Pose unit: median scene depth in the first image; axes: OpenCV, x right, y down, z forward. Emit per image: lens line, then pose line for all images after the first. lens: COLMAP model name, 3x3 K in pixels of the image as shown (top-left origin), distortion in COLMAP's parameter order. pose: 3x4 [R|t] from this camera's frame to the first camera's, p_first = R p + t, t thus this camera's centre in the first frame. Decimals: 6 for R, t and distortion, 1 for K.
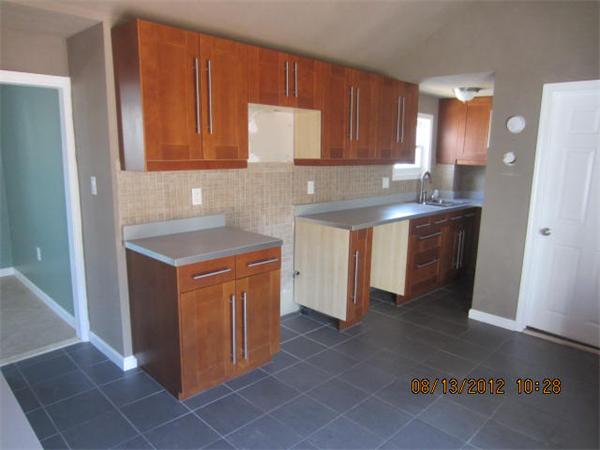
lens RADIAL K [[426.0, 0, 300.0], [0, 426.0, 225.0], [0, 0, 1]] dist [-0.026576, 0.005476]
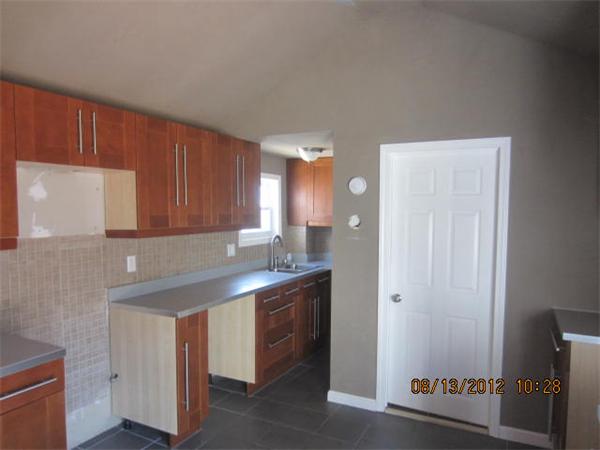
lens RADIAL K [[426.0, 0, 300.0], [0, 426.0, 225.0], [0, 0, 1]] dist [-0.026576, 0.005476]
pose [[0.953390, -0.030403, 0.300207, 0.093124], [0.070082, 0.990015, -0.122303, -0.040924], [-0.293491, 0.137642, 0.946001, 0.139470]]
